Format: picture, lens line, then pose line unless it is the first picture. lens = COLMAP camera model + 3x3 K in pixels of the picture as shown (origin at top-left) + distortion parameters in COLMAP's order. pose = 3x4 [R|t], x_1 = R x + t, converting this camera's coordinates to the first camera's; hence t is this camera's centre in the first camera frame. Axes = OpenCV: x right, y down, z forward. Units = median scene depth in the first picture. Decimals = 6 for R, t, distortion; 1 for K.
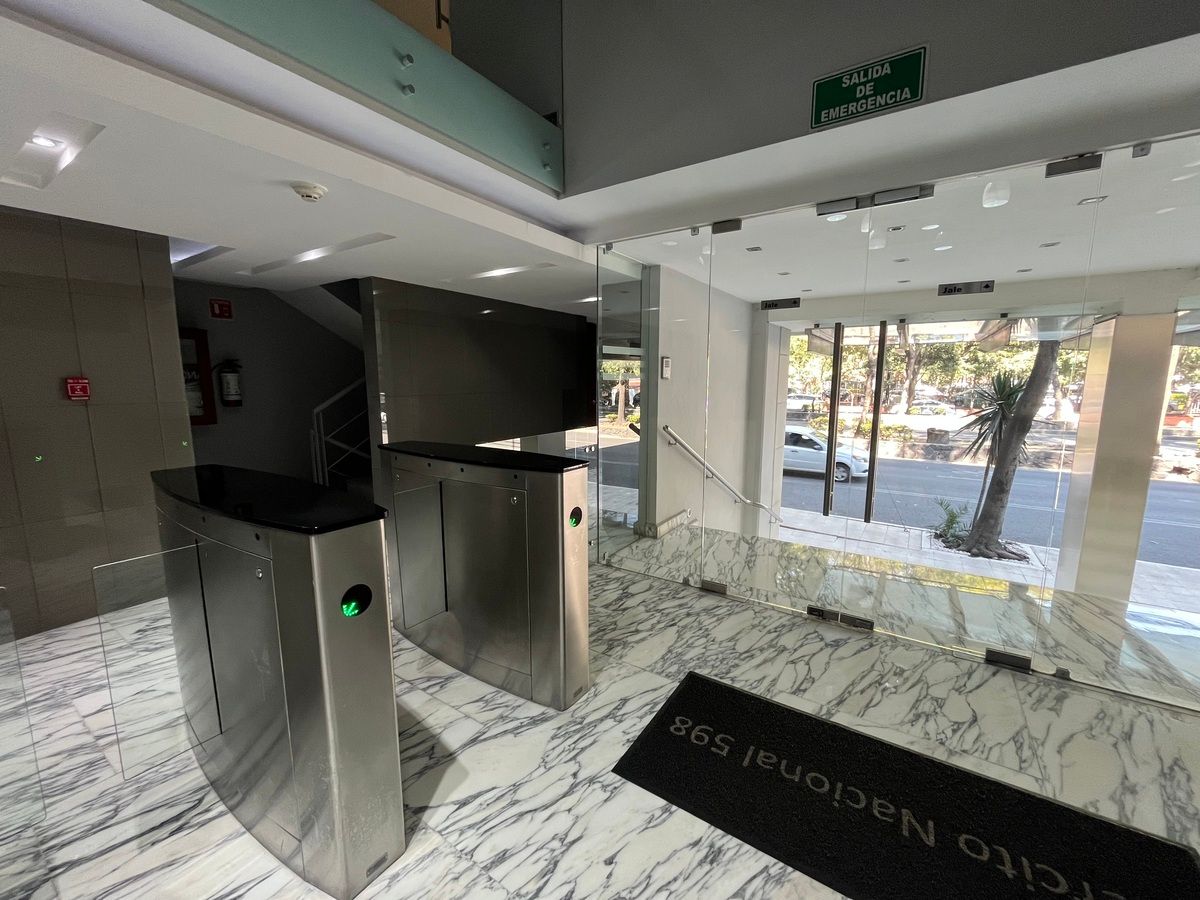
lens RADIAL K [[481.3, 0, 597.3], [0, 481.3, 450.0], [0, 0, 1]] dist [-0.001582, -0.000572]
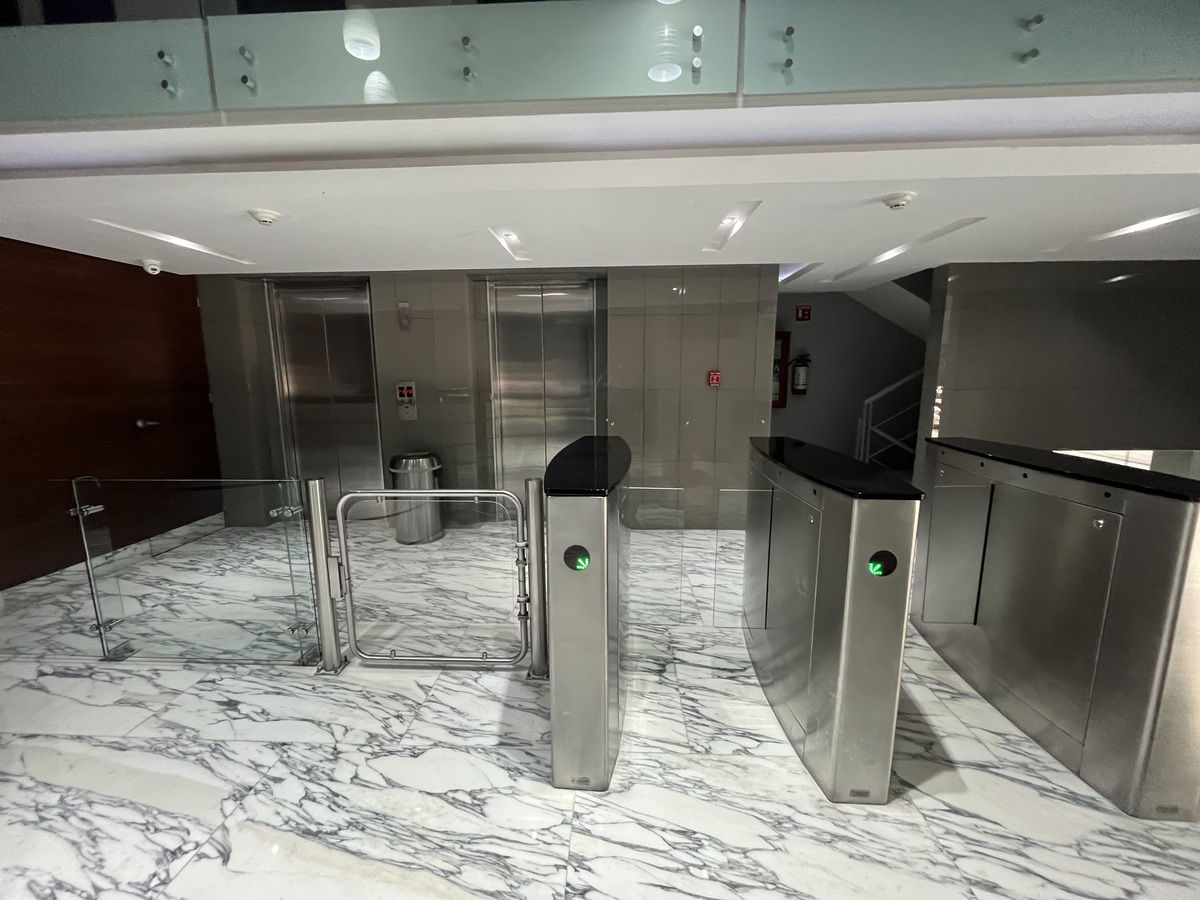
lens RADIAL K [[481.3, 0, 597.3], [0, 481.3, 450.0], [0, 0, 1]] dist [-0.001582, -0.000572]
pose [[0.511620, 0.134961, -0.848546, 0.059804], [-0.121087, 0.989056, 0.084301, 0.016633], [0.850637, 0.059618, 0.522363, -0.129865]]
